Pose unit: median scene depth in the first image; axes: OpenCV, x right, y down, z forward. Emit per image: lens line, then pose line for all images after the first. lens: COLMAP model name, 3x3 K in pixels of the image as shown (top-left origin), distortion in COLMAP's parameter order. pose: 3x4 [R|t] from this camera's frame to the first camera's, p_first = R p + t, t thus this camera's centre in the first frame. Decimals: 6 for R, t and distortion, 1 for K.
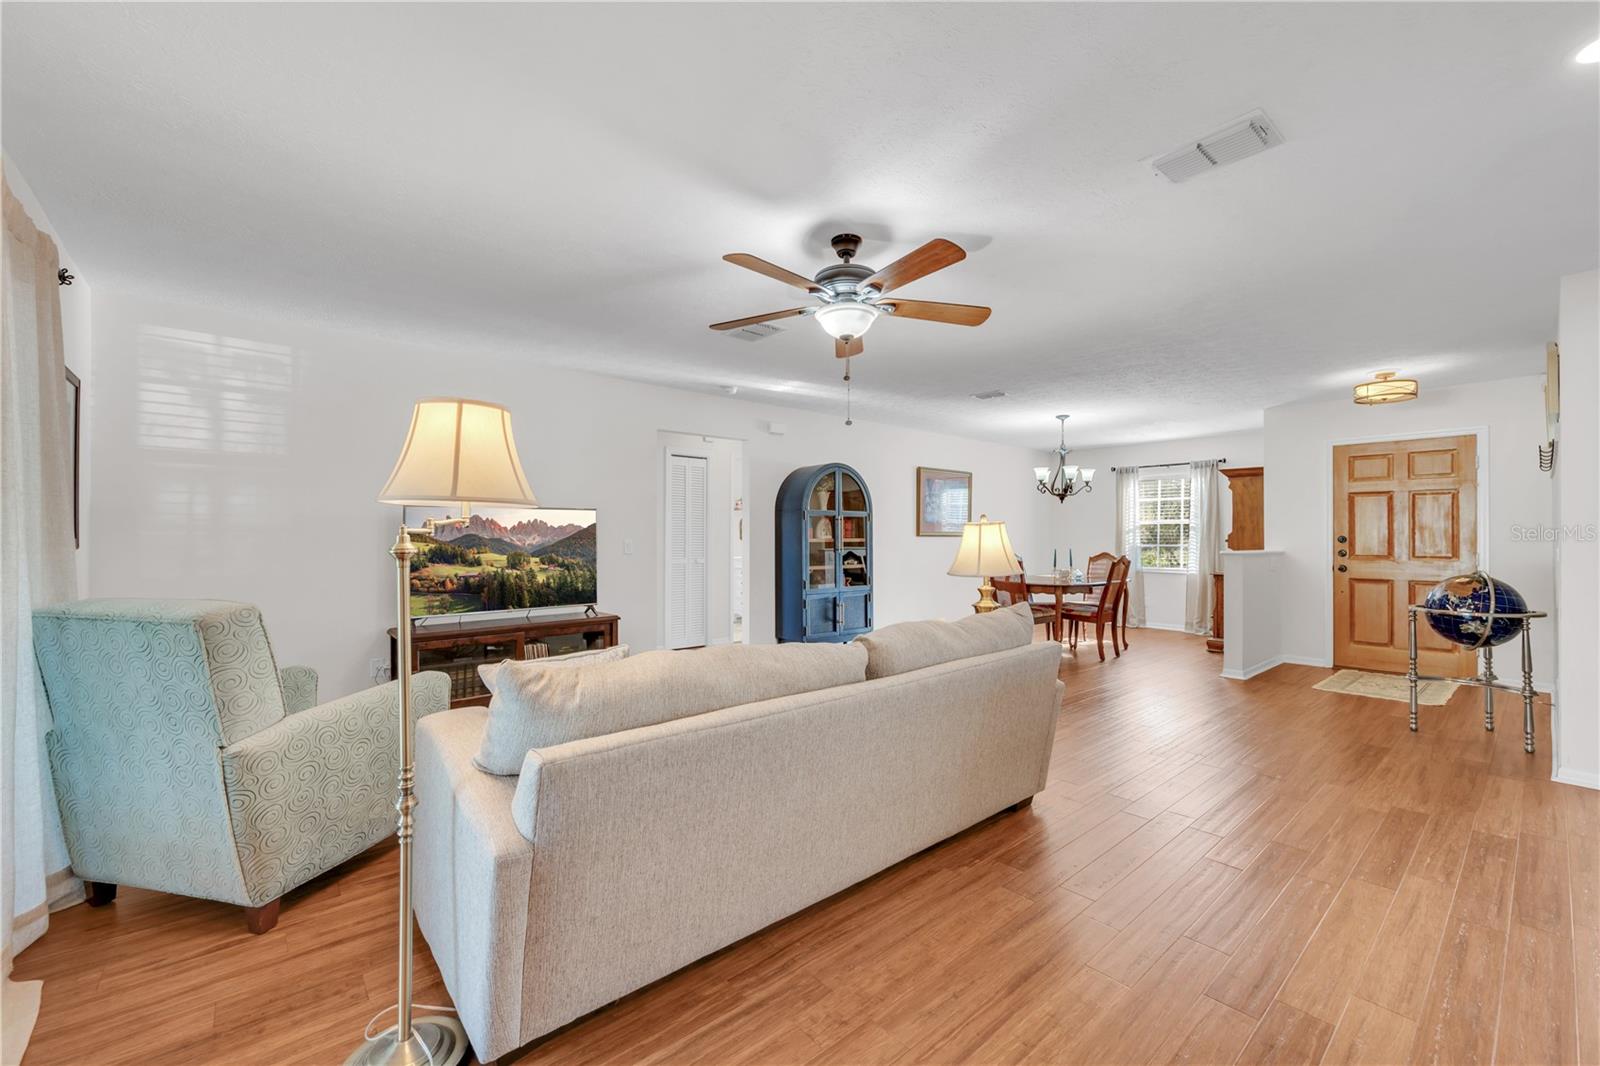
lens RADIAL K [[652.4, 0, 803.4], [0, 652.4, 533.8], [0, 0, 1]] dist [0.001069, 0.000077]
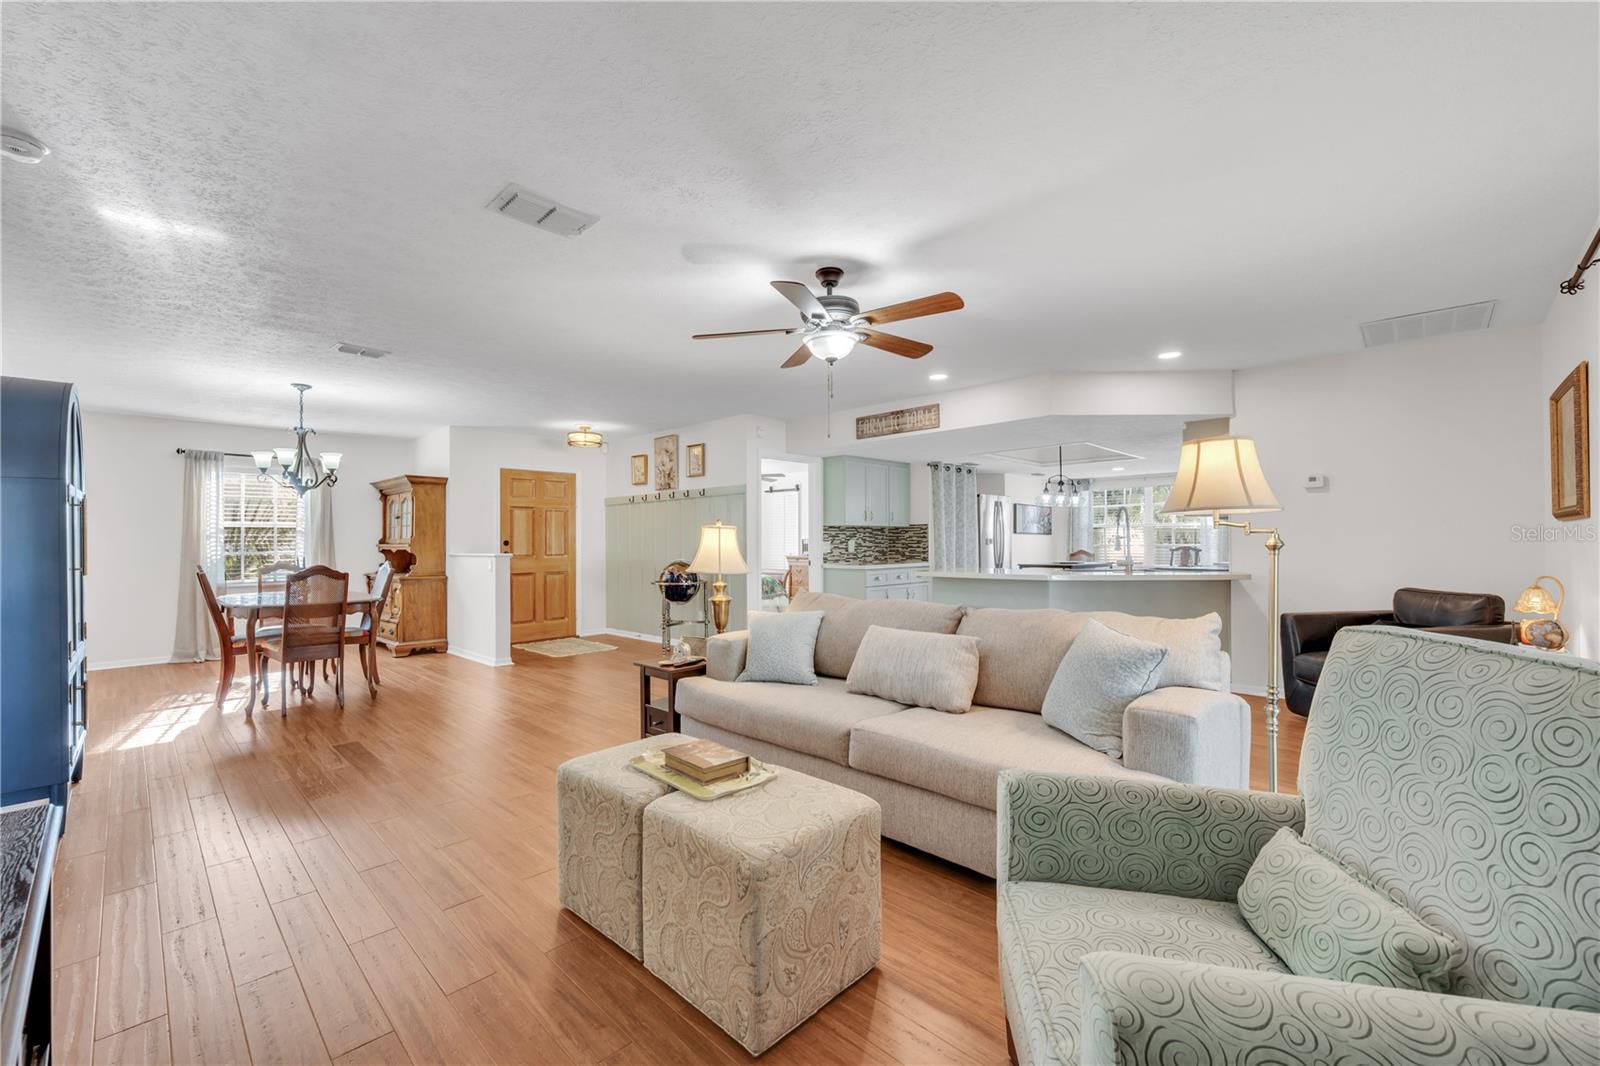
lens RADIAL K [[652.4, 0, 803.4], [0, 652.4, 533.8], [0, 0, 1]] dist [0.001069, 0.000077]
pose [[-0.090243, 0.009893, 0.995871, -0.544129], [0.001067, 0.999951, -0.009837, 0.004278], [-0.995919, 0.000175, -0.090249, 0.599757]]
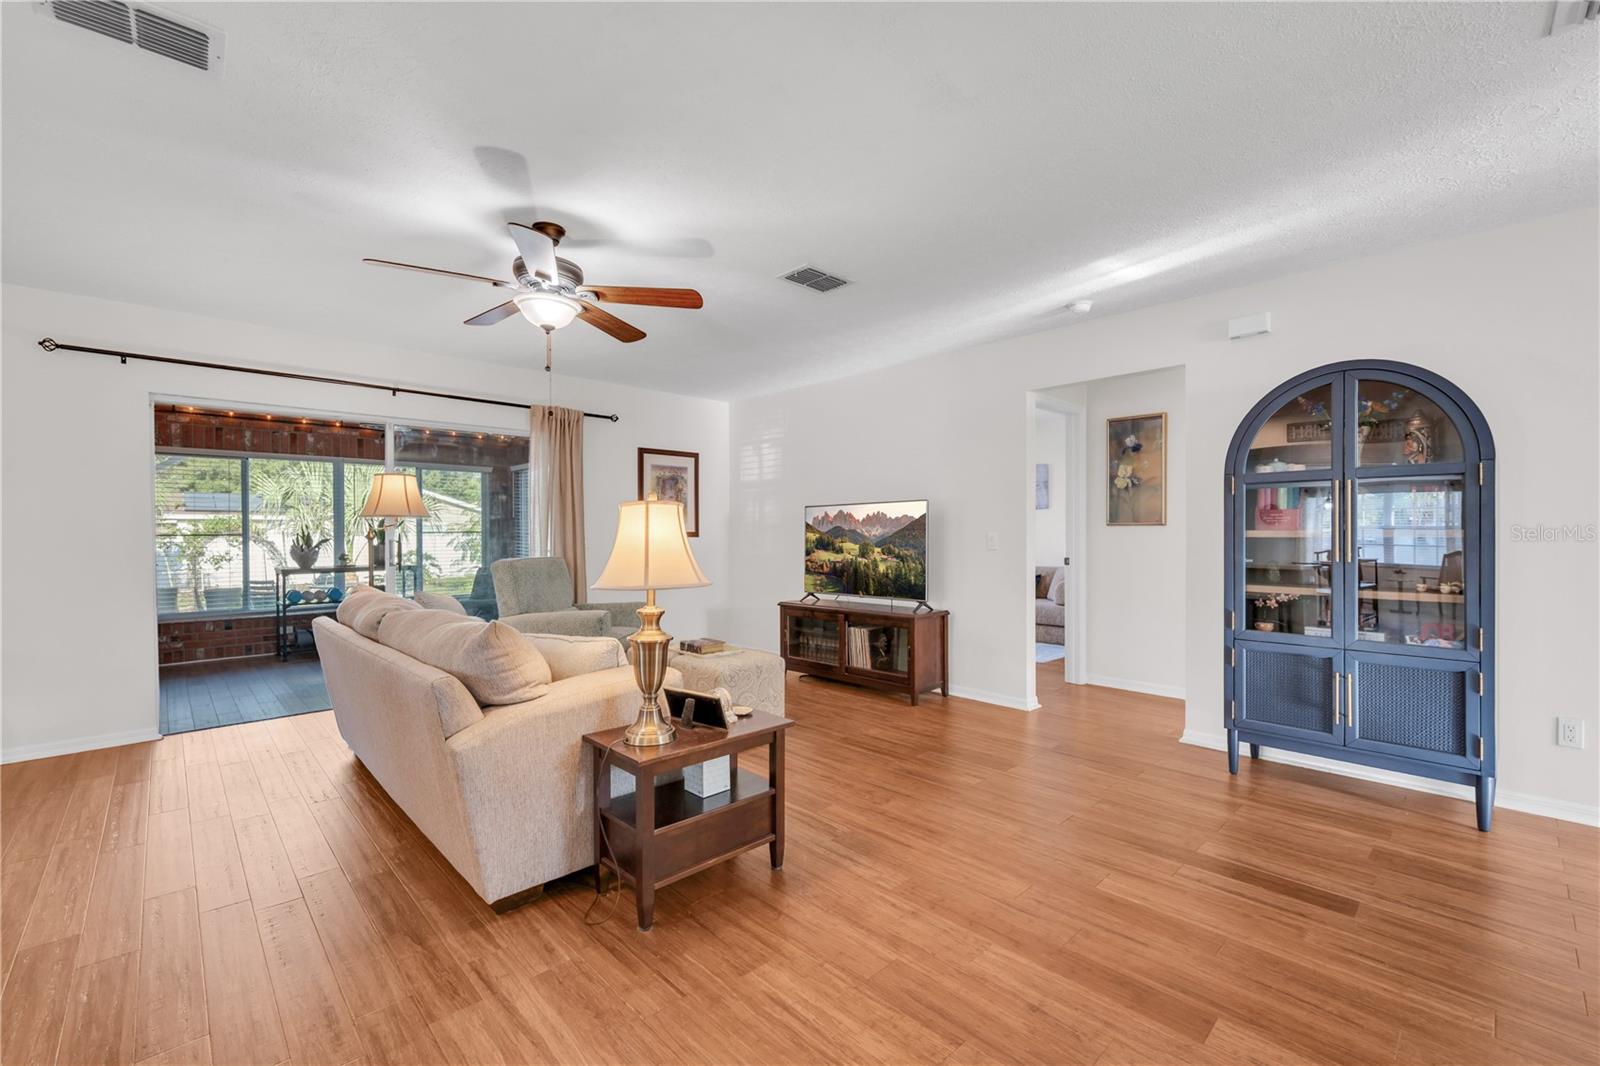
lens RADIAL K [[699.4, 0, 813.9], [0, 699.4, 532.8], [0, 0, 1]] dist [-0.001197, -0.000426]
pose [[0.042920, 0.002637, -0.999075, 0.599857], [0.008039, 0.999963, 0.002984, 0.006349], [0.999046, -0.008160, 0.042897, 0.711121]]
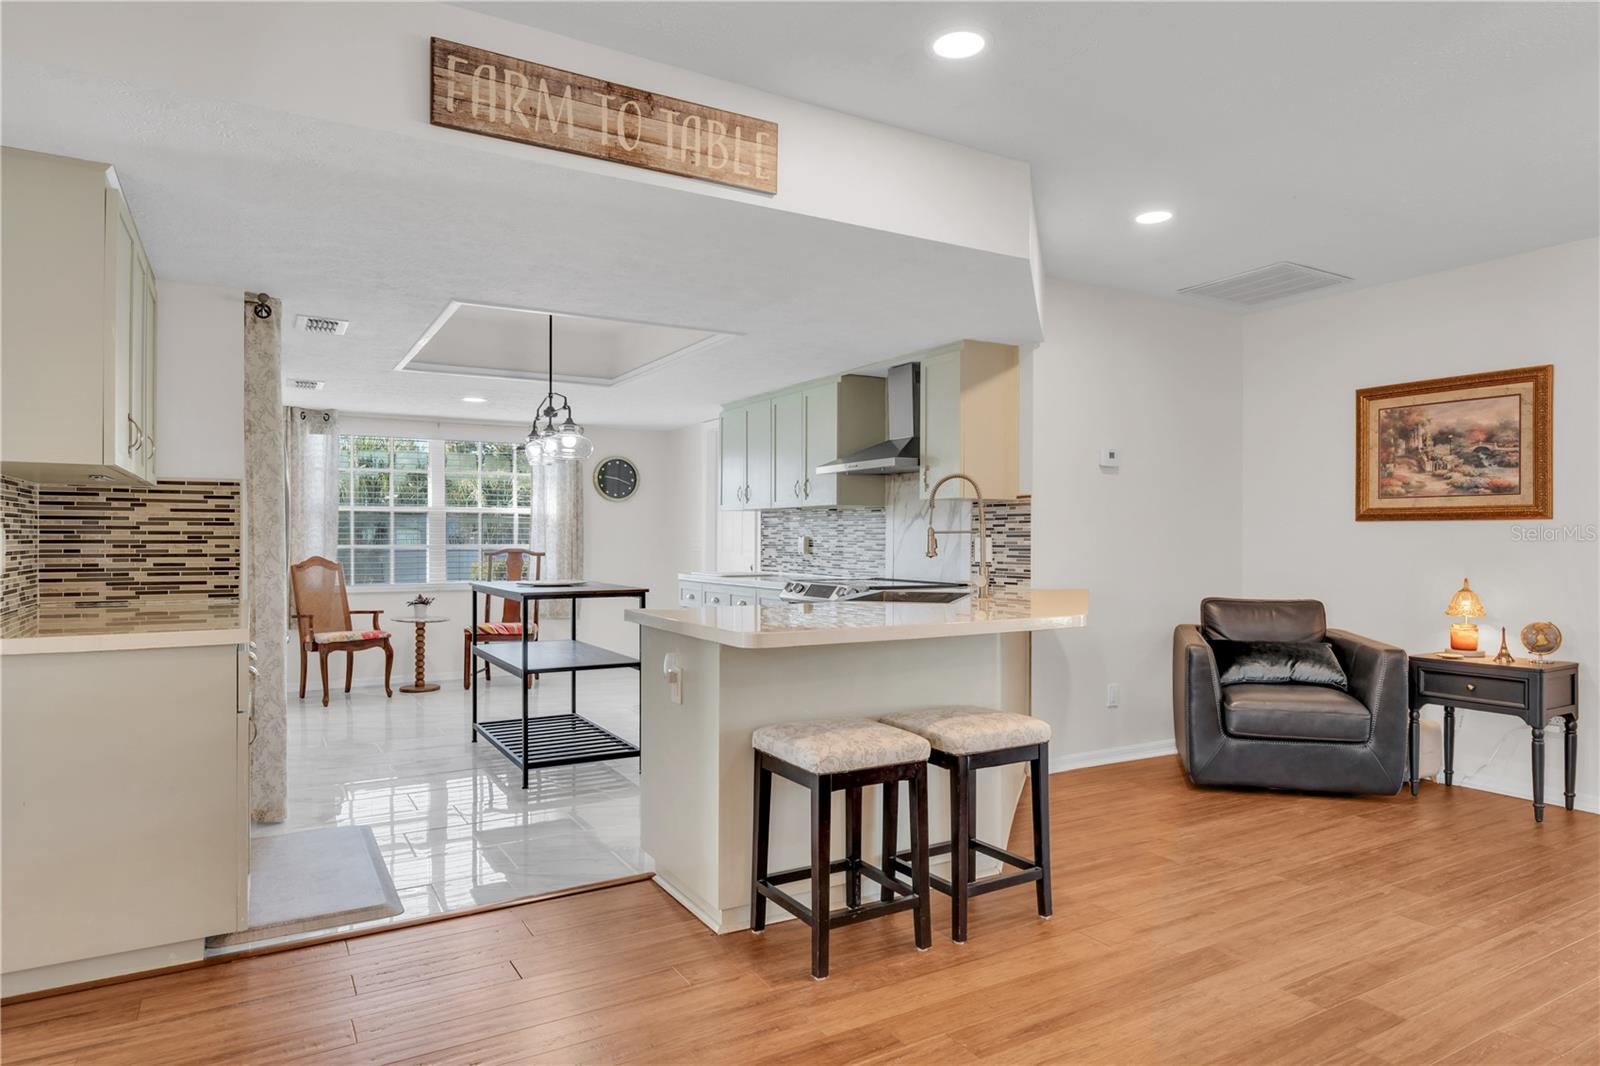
lens RADIAL K [[908.1, 0, 855.0], [0, 908.1, 533.6], [0, 0, 1]] dist [0.003066, 0.000104]
pose [[-0.989318, -0.003156, 0.145741, 0.392330], [-0.004267, 0.999964, -0.007312, 0.008055], [-0.145713, -0.007856, -0.989296, 0.772032]]
